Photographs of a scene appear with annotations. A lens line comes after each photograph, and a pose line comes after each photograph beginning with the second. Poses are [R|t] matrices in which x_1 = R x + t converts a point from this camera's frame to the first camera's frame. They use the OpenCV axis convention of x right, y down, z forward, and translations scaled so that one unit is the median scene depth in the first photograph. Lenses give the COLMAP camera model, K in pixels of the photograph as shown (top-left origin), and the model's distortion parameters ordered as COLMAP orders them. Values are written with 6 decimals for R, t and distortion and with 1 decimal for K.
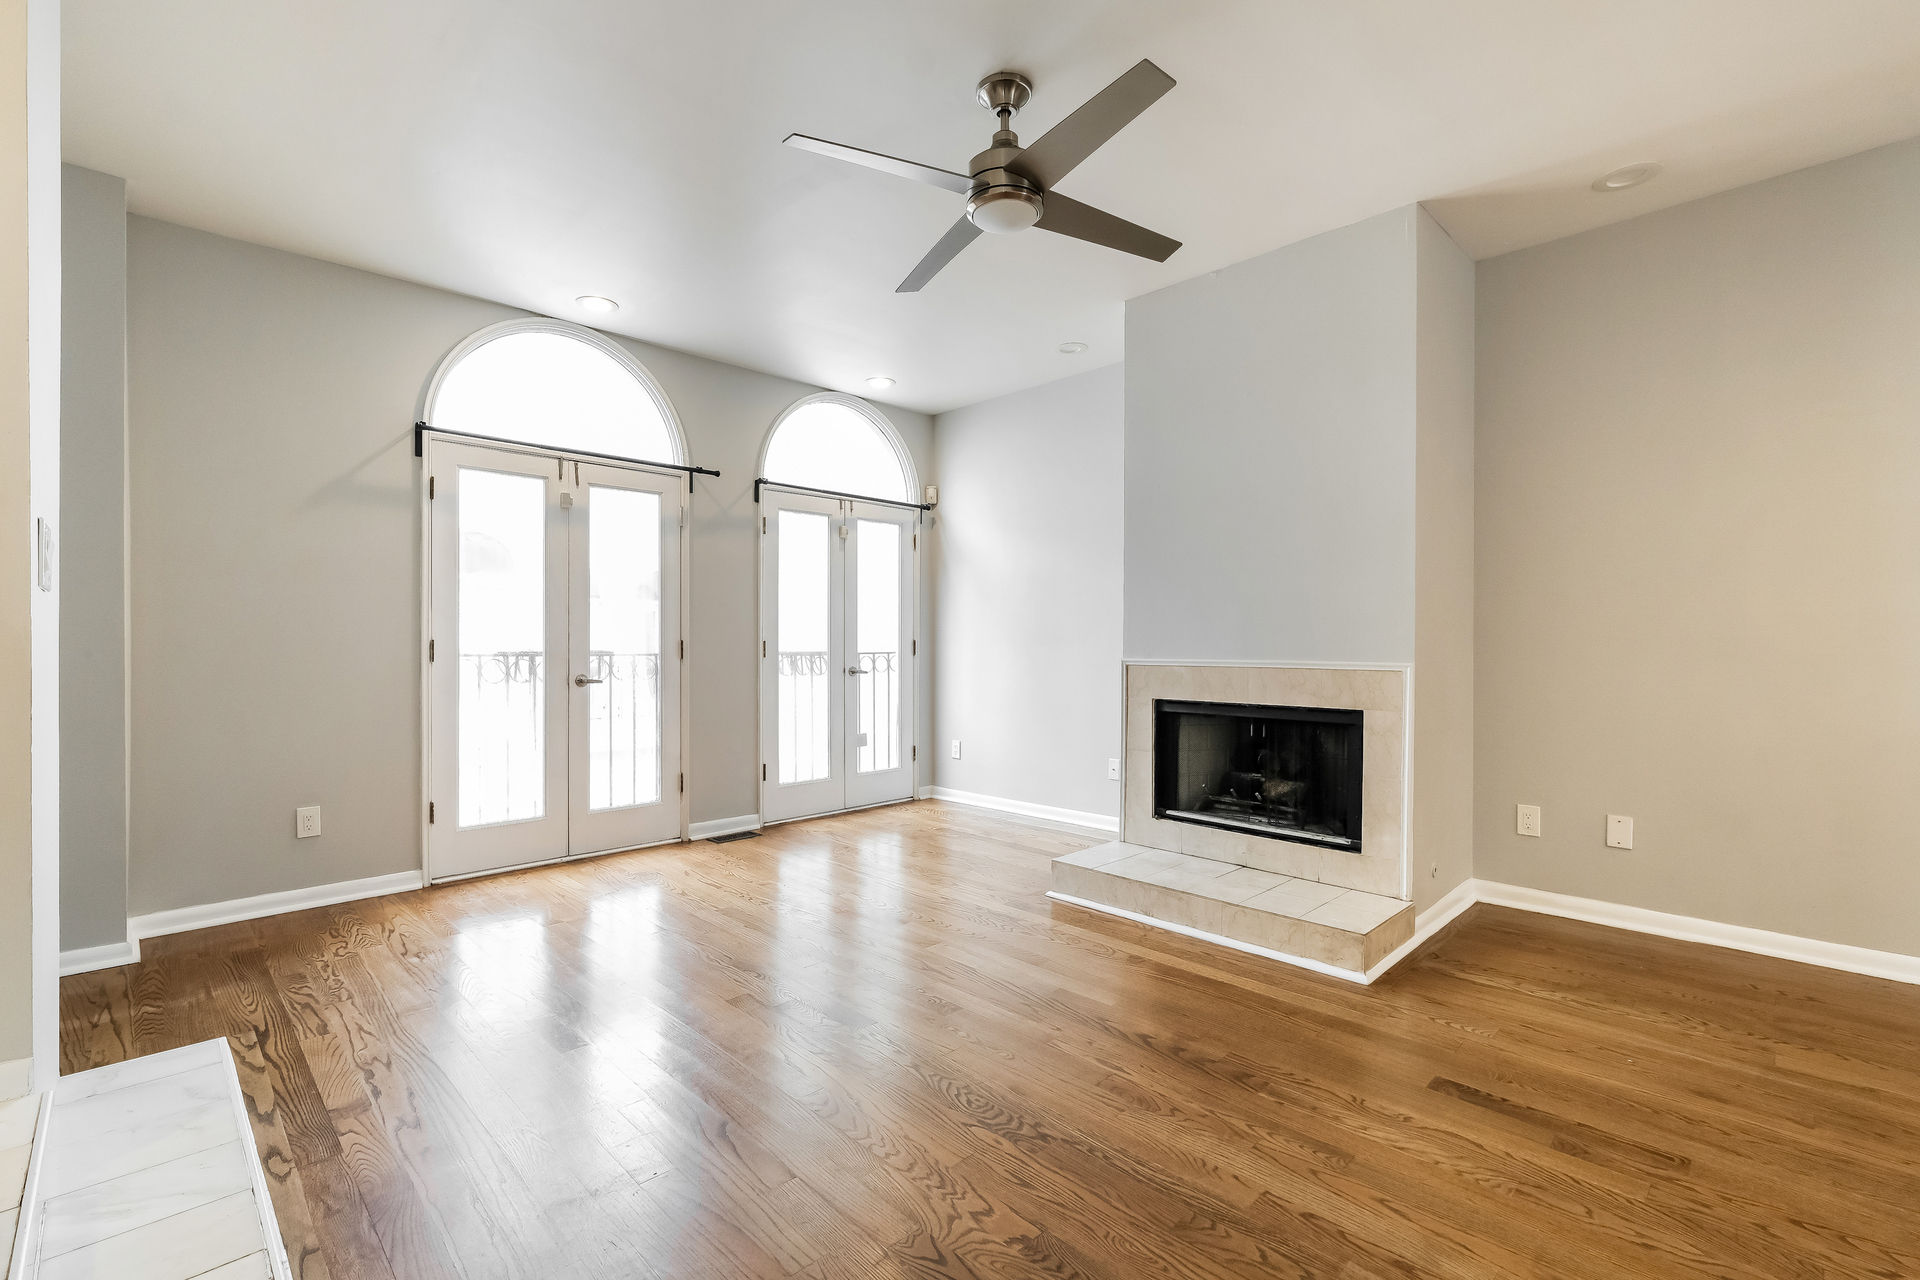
lens RADIAL K [[855.8, 0, 953.4], [0, 855.8, 638.8], [0, 0, 1]] dist [-0.001468, 0.000162]
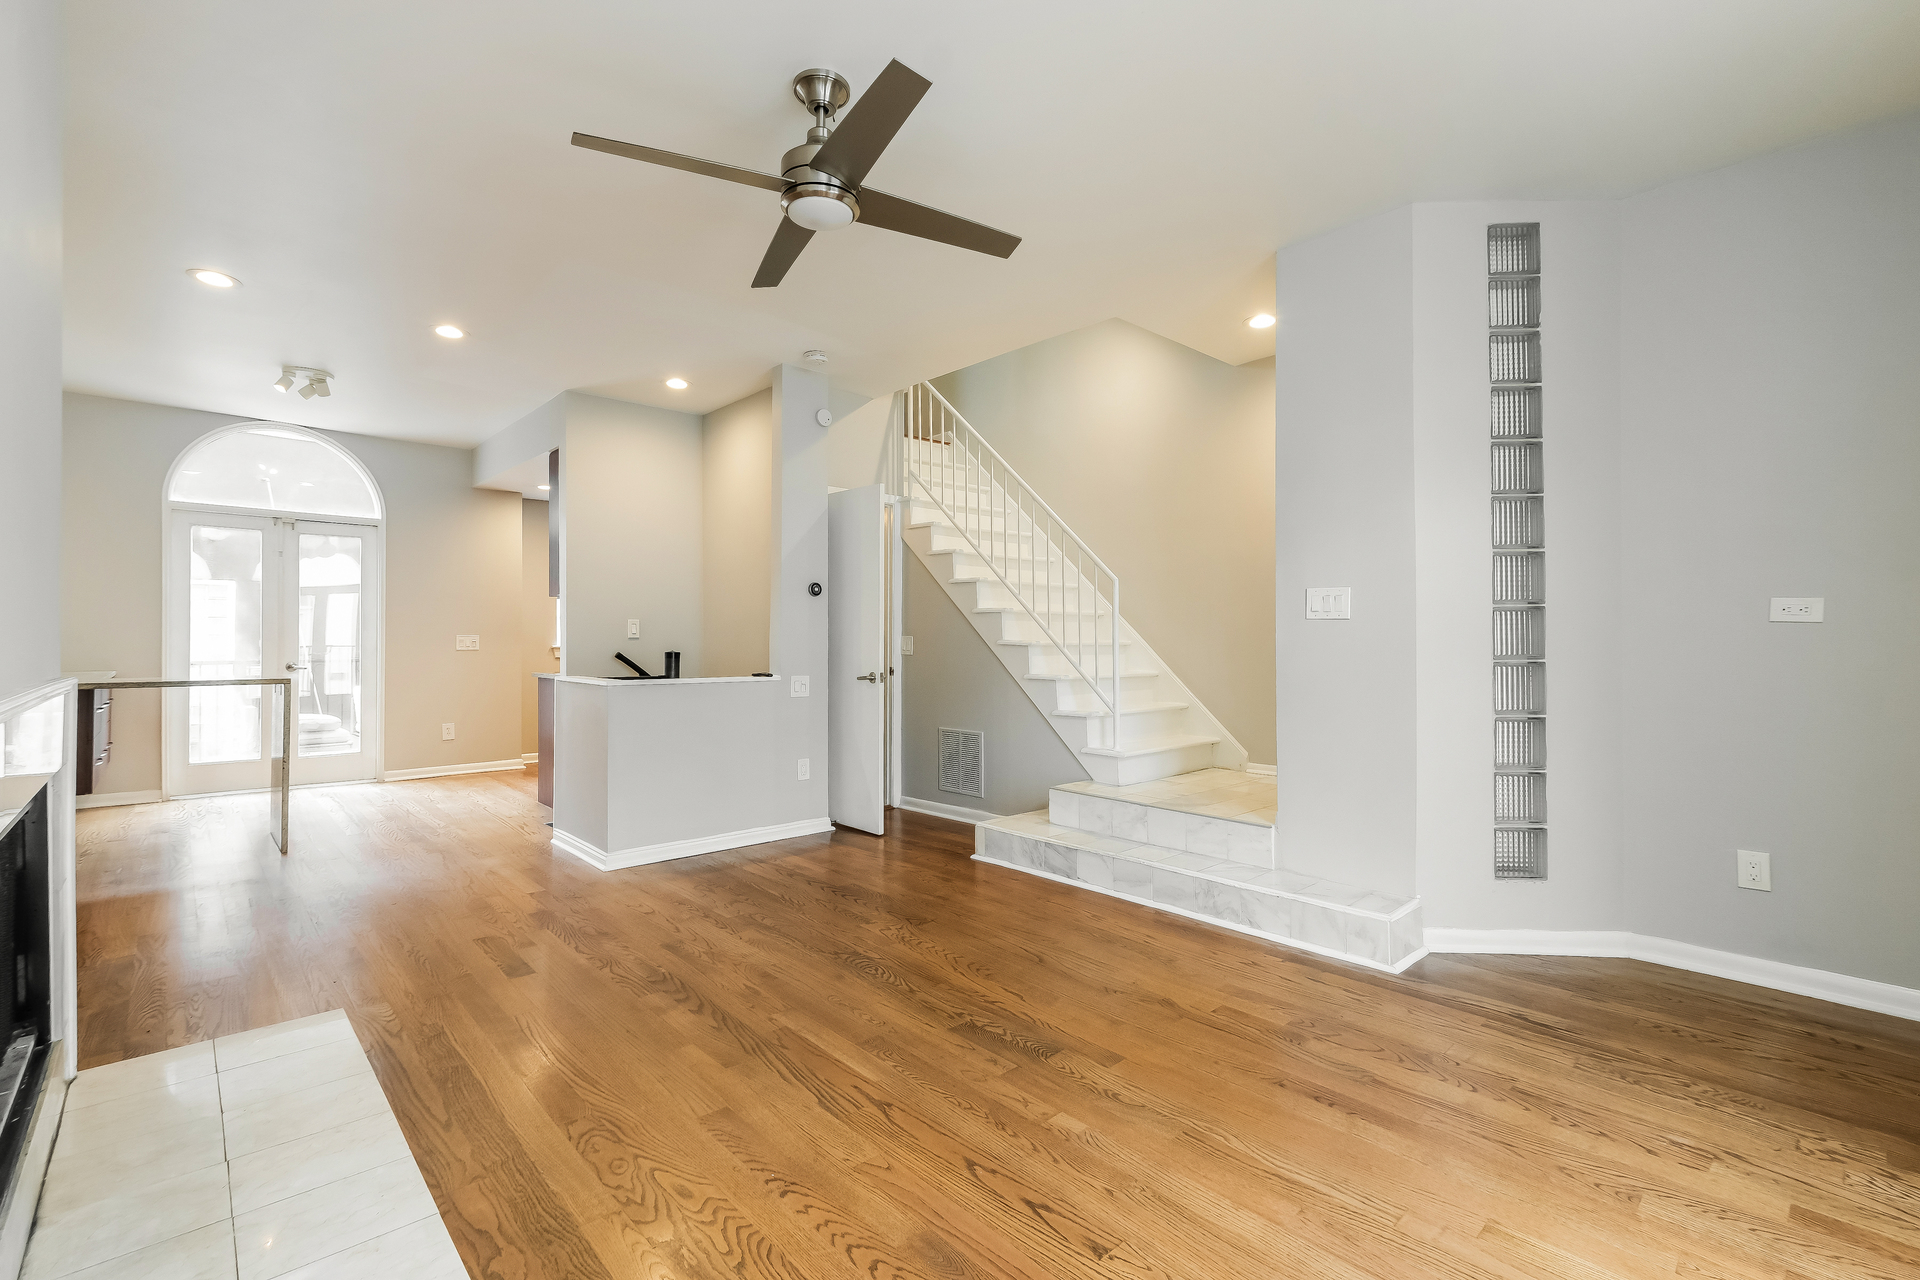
lens RADIAL K [[855.8, 0, 960.2], [0, 855.8, 641.9], [0, 0, 1]] dist [-0.001468, 0.000162]
pose [[-0.999689, -0.001179, 0.024912, -0.109930], [-0.001338, 0.999979, -0.006337, 0.007537], [-0.024904, -0.006368, -0.999670, 1.725398]]
